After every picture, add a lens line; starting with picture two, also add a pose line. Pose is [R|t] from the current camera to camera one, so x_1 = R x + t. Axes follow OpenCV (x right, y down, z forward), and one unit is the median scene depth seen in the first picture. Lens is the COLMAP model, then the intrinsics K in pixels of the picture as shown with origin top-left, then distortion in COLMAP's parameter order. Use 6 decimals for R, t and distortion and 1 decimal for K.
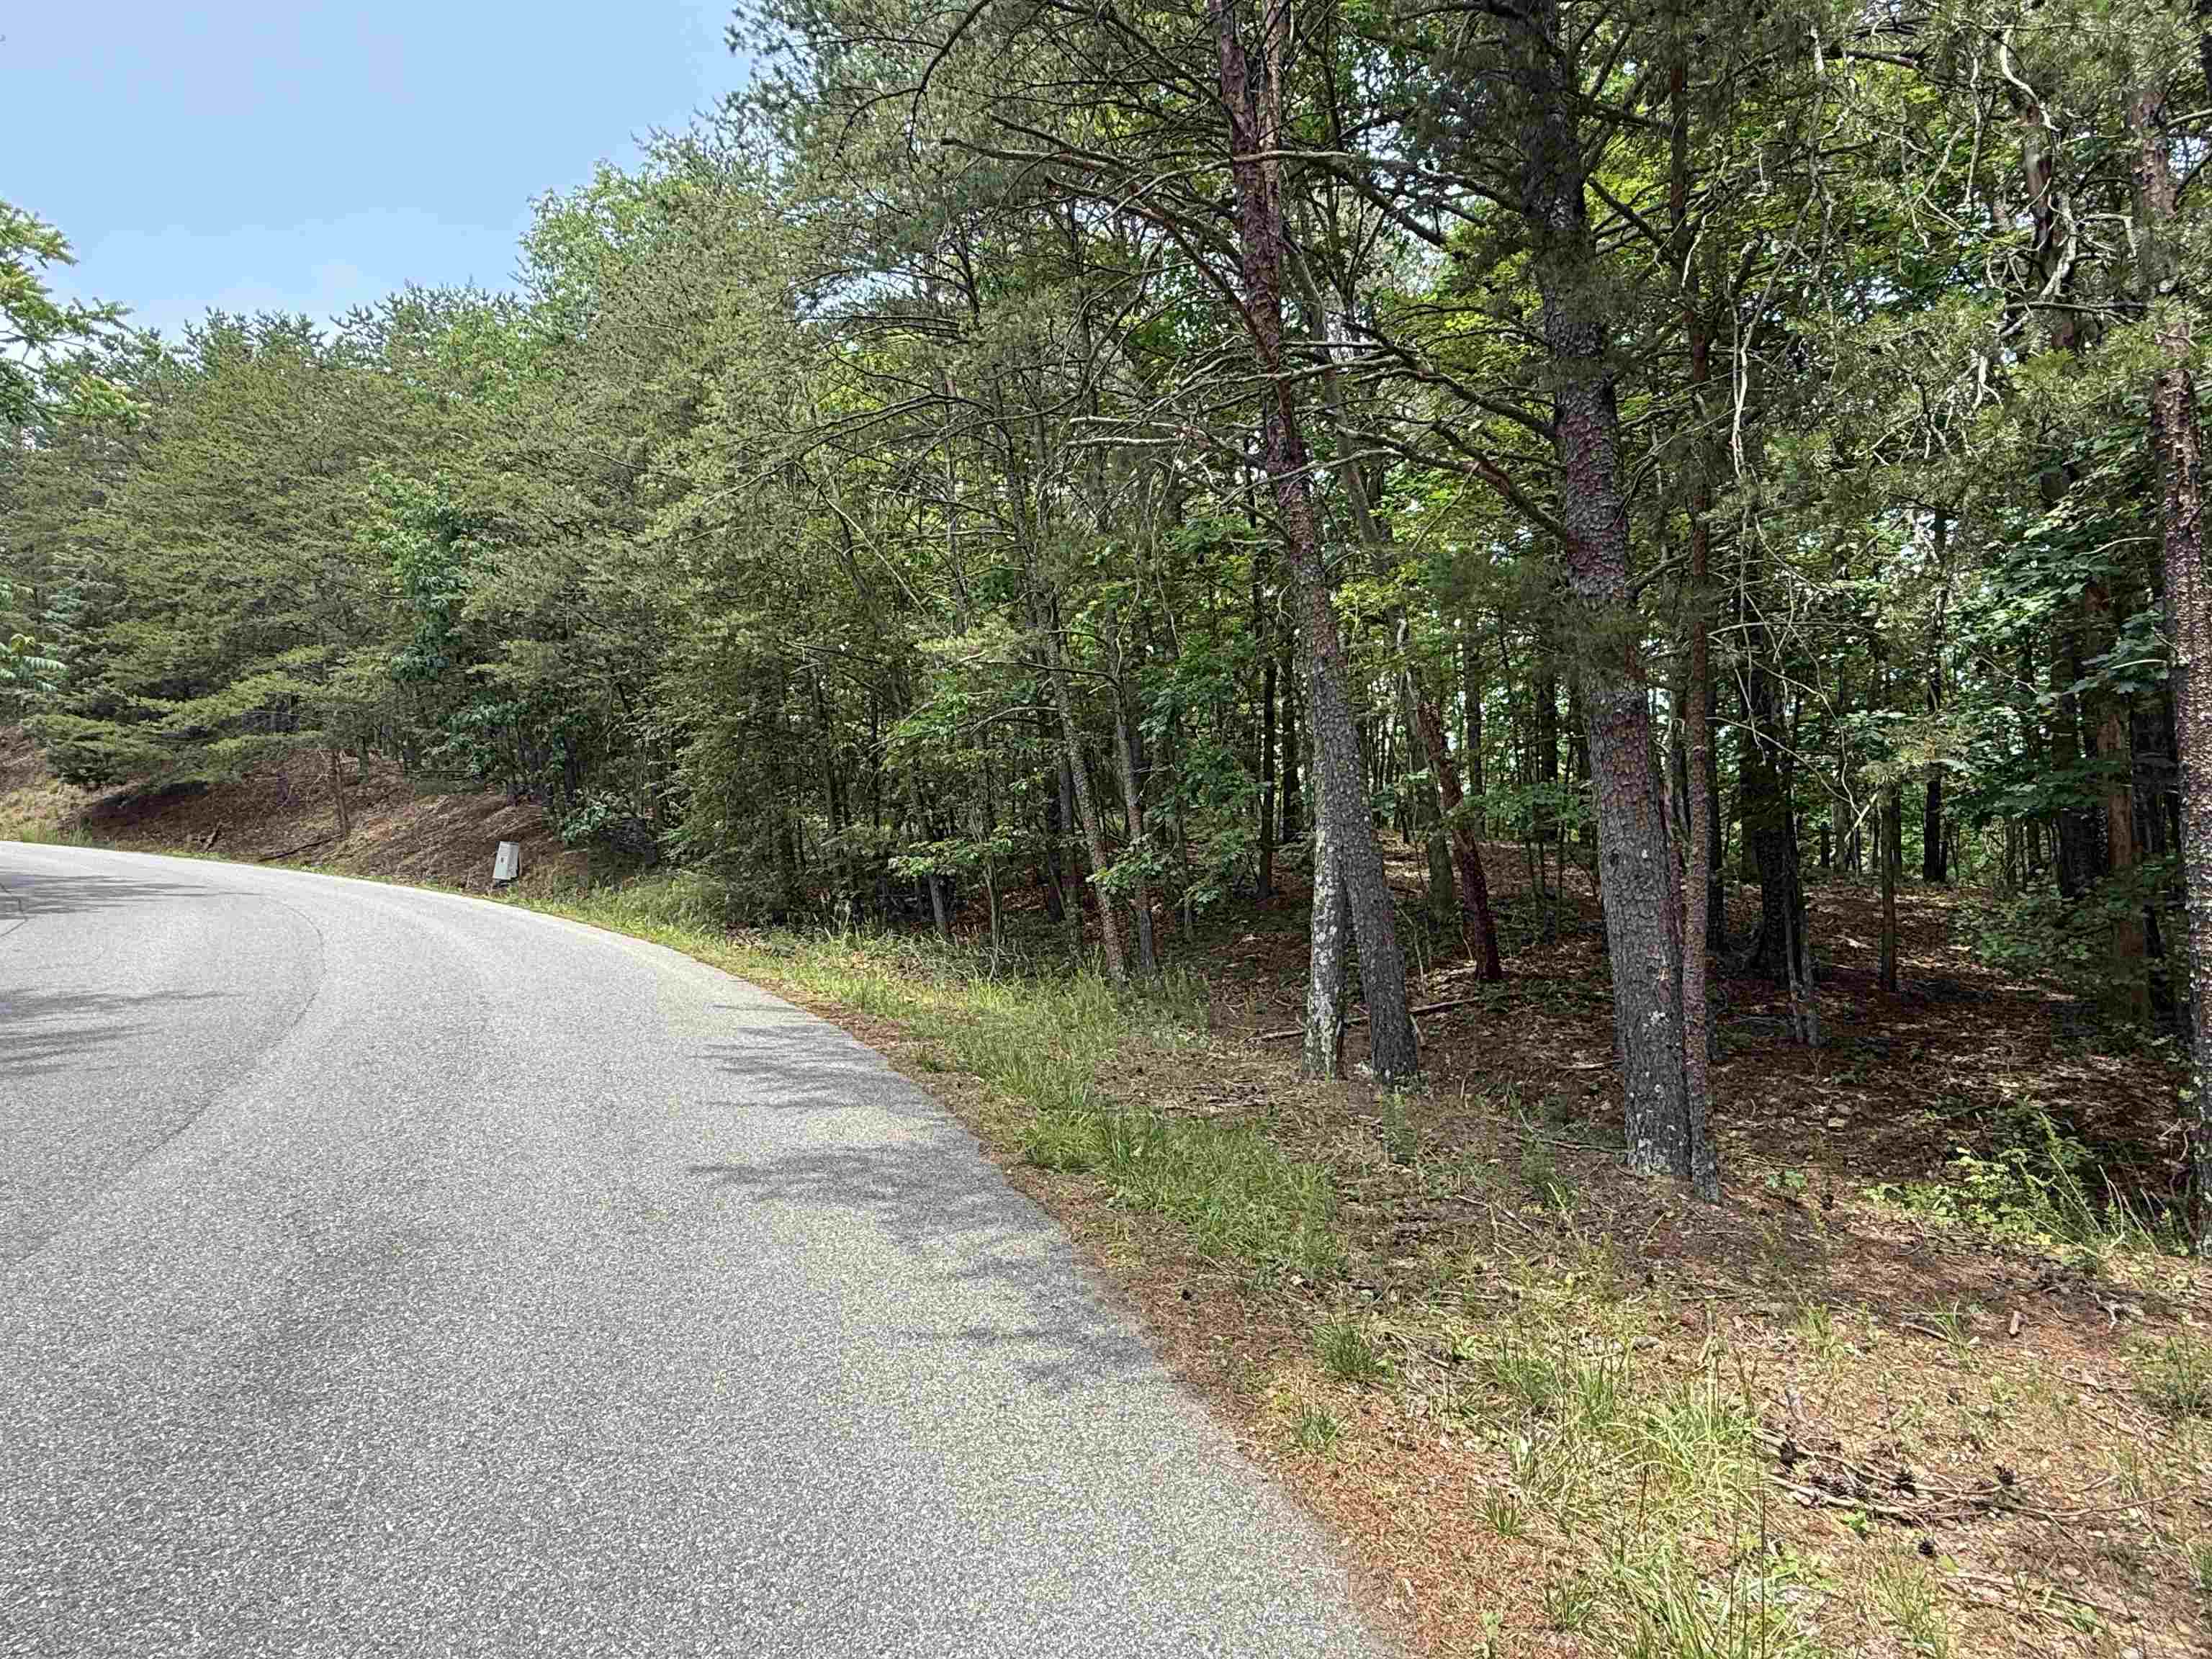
lens RADIAL K [[1223.2, 0, 1106.6], [0, 1223.2, 839.8], [0, 0, 1]] dist [-0.000981, -0.000078]
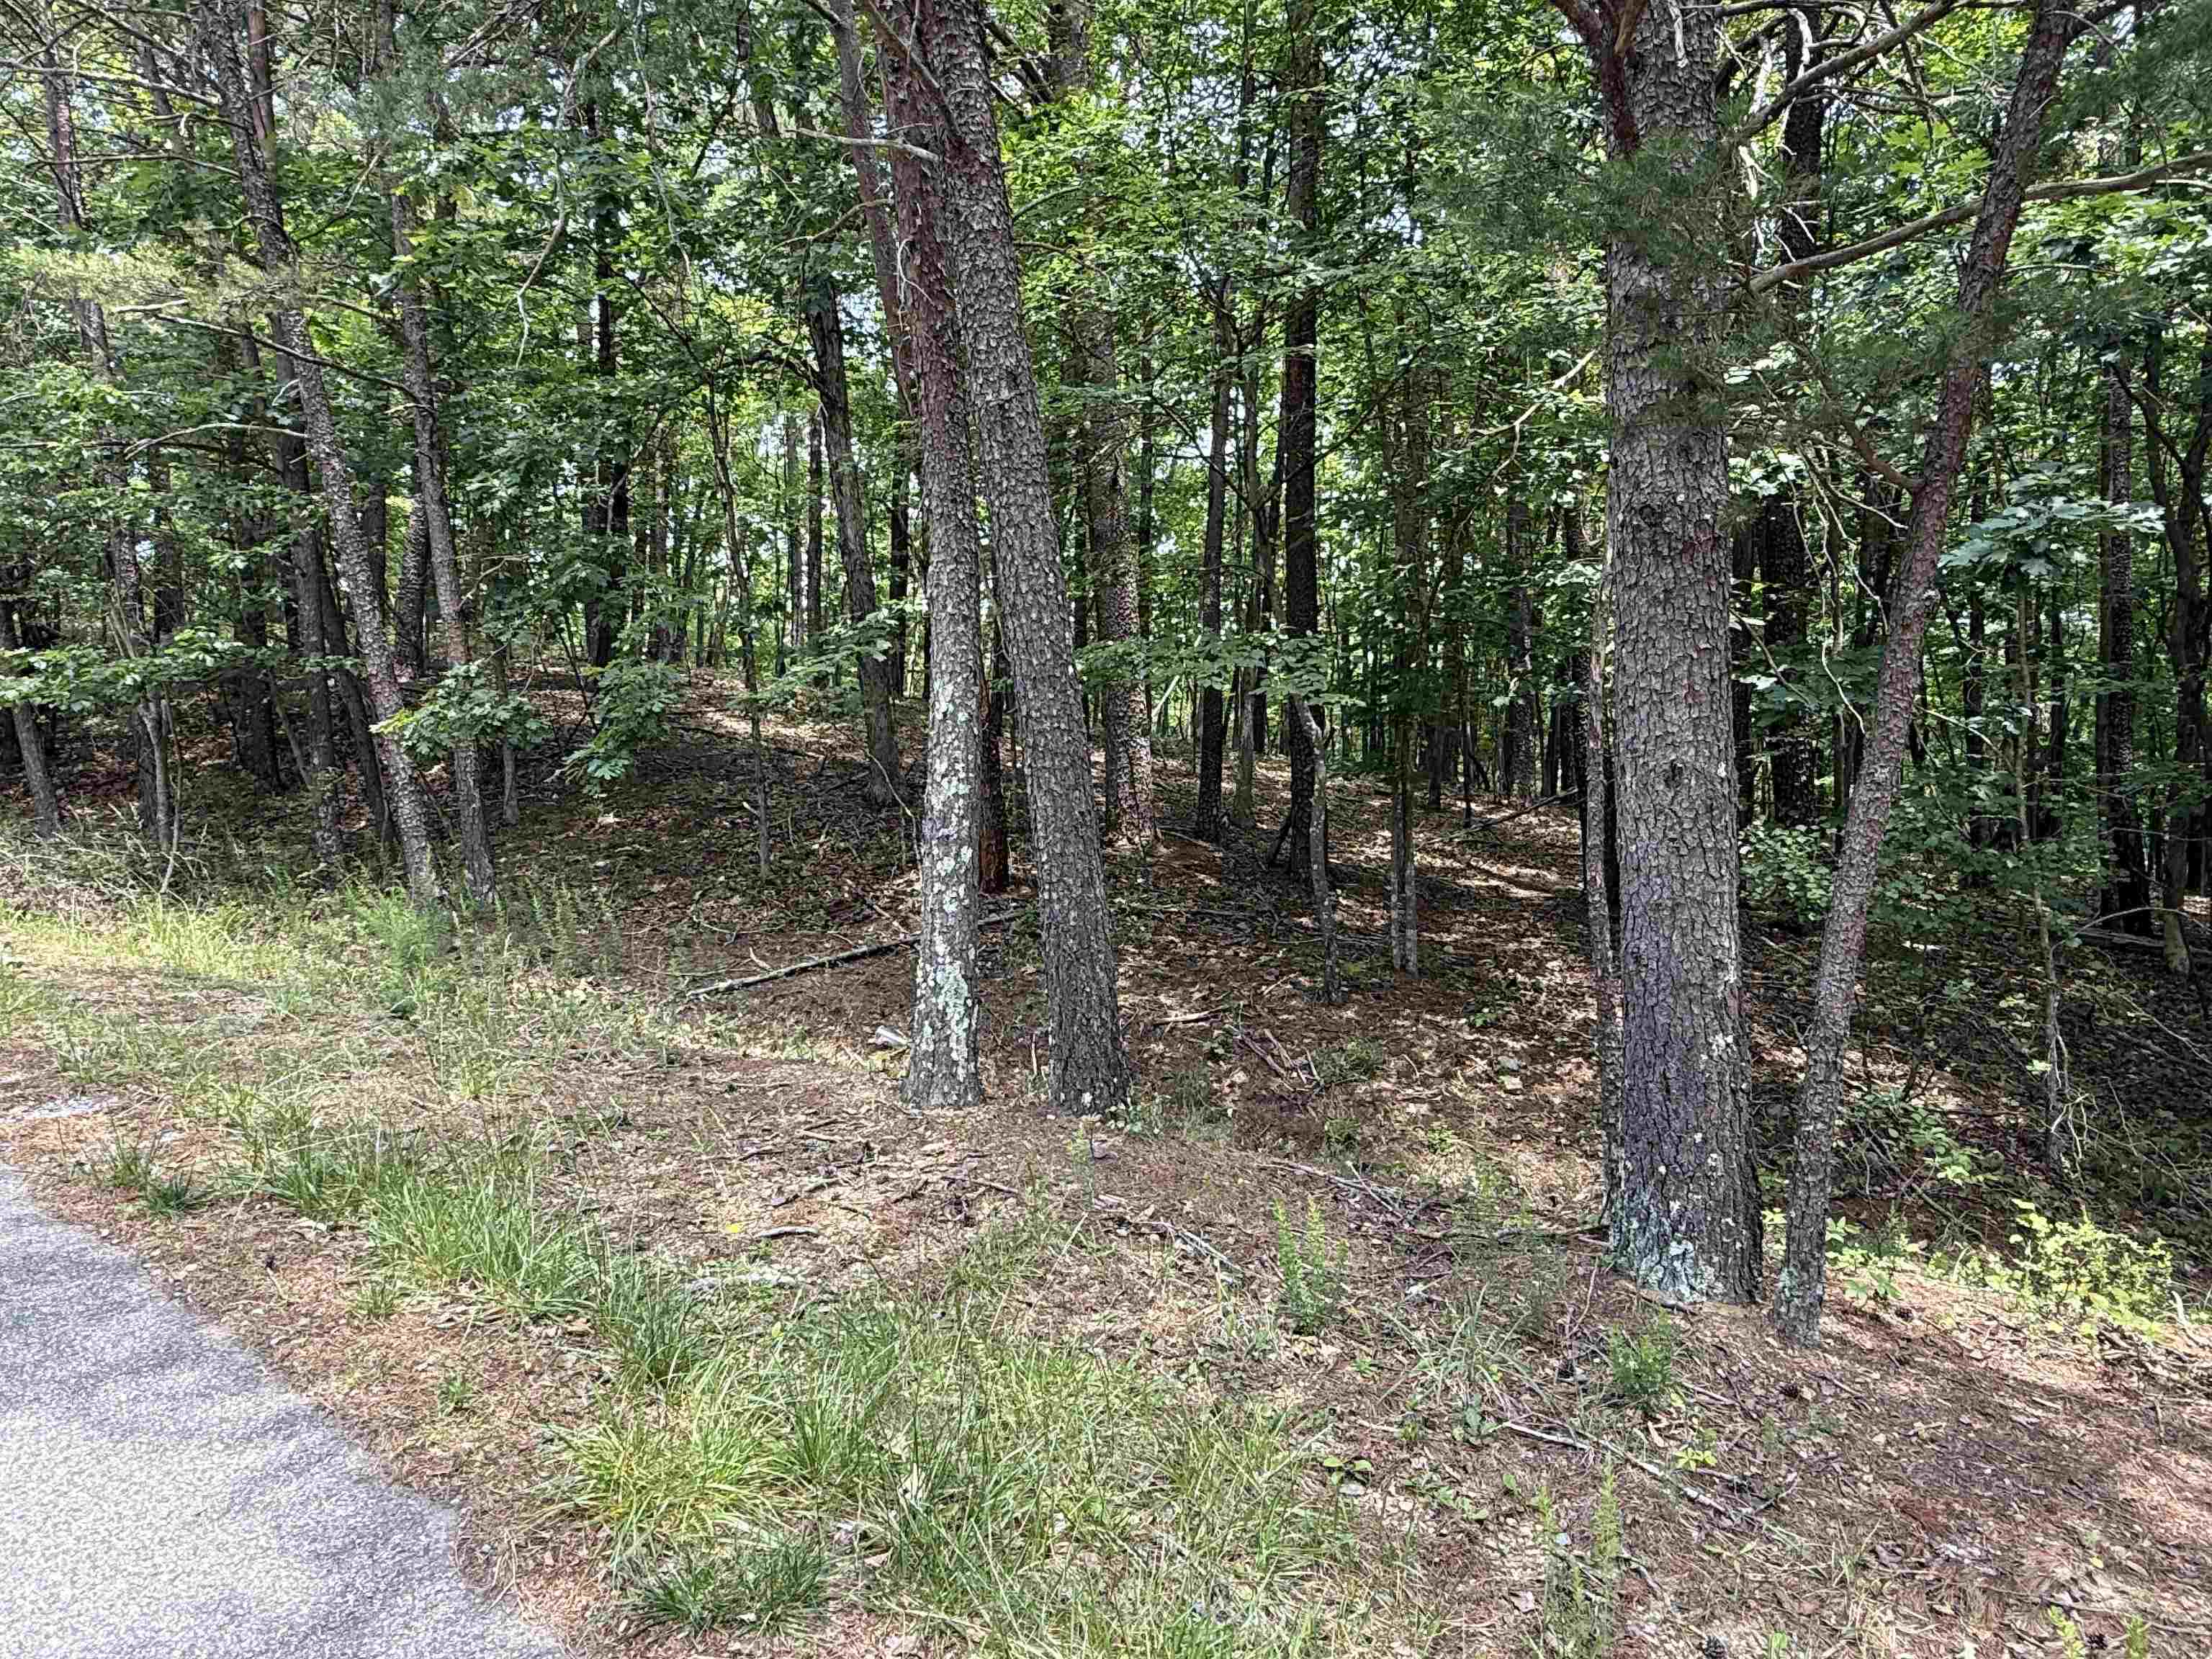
lens RADIAL K [[1354.1, 0, 1099.2], [0, 1354.1, 827.3], [0, 0, 1]] dist [-0.003175, 0.001030]
pose [[0.849776, -0.001418, 0.527142, -0.099041], [-0.055682, 0.994161, 0.092436, -0.002700], [-0.524195, -0.107902, 0.844735, 0.385952]]
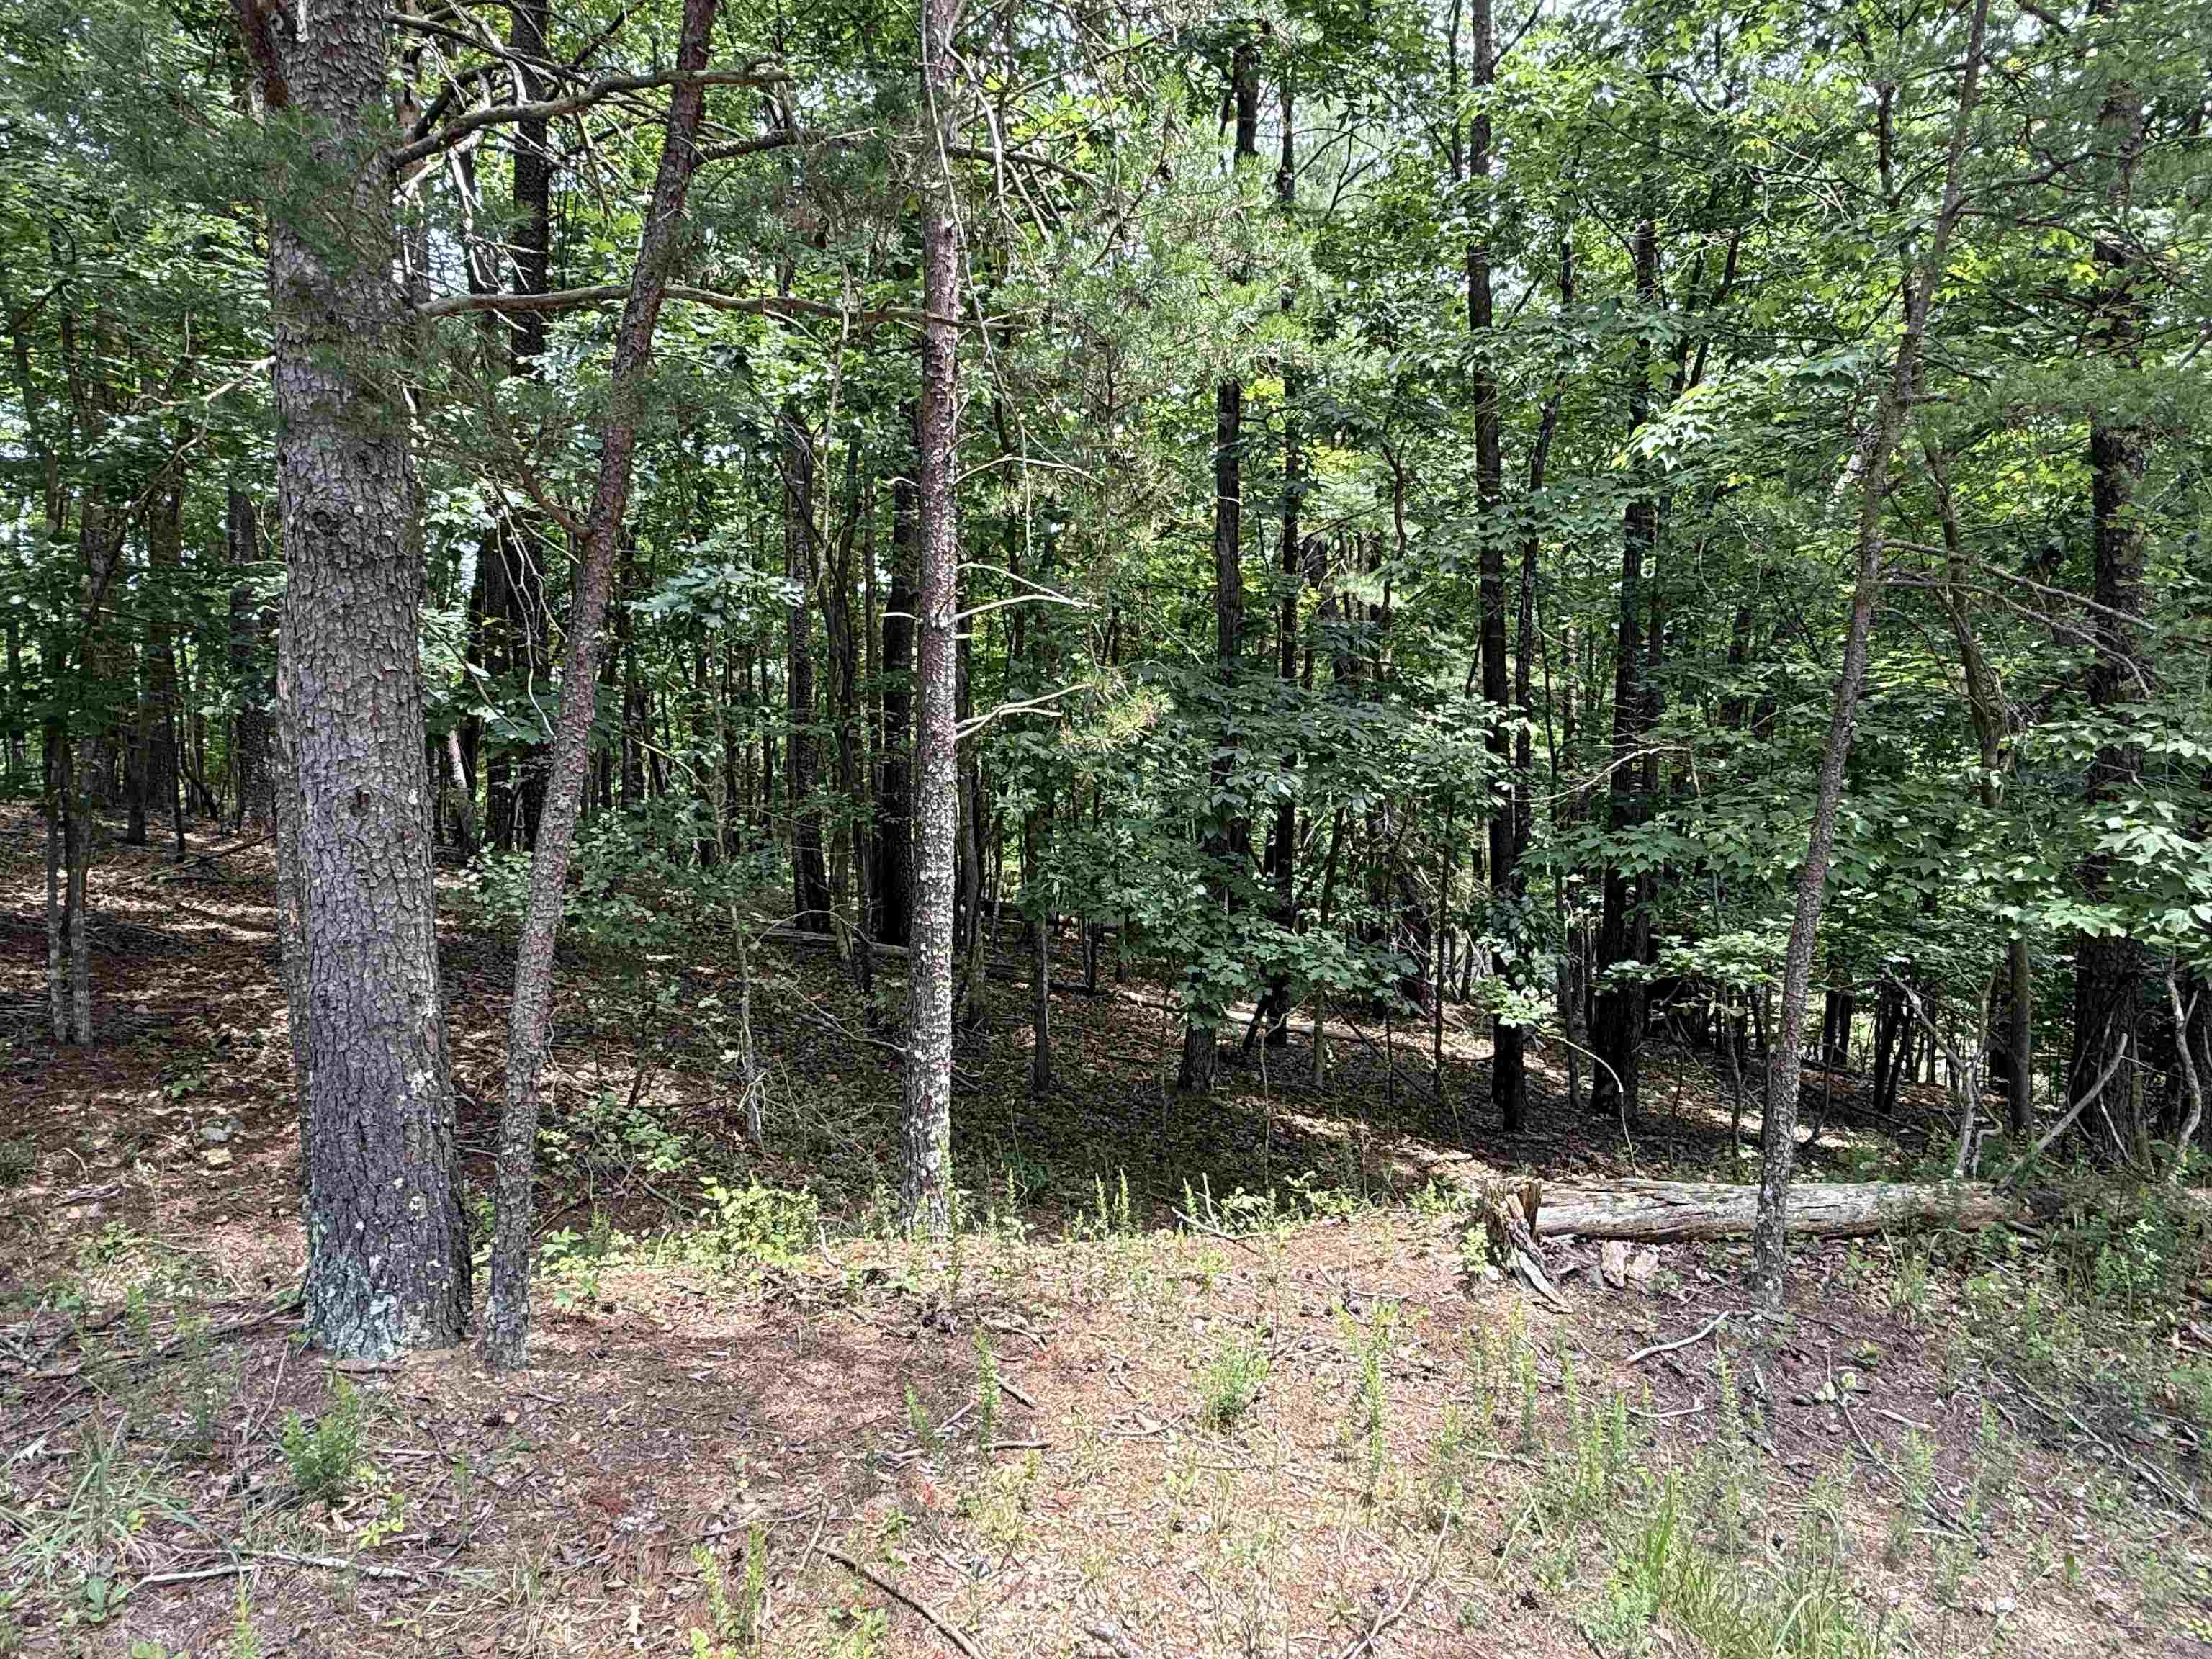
lens RADIAL K [[1354.1, 0, 1104.7], [0, 1354.1, 823.3], [0, 0, 1]] dist [-0.003175, 0.001030]
pose [[0.159237, 0.003535, 0.987234, -0.081375], [-0.078236, 0.996894, 0.009049, -0.004400], [-0.984135, -0.078678, 0.159019, 0.372414]]
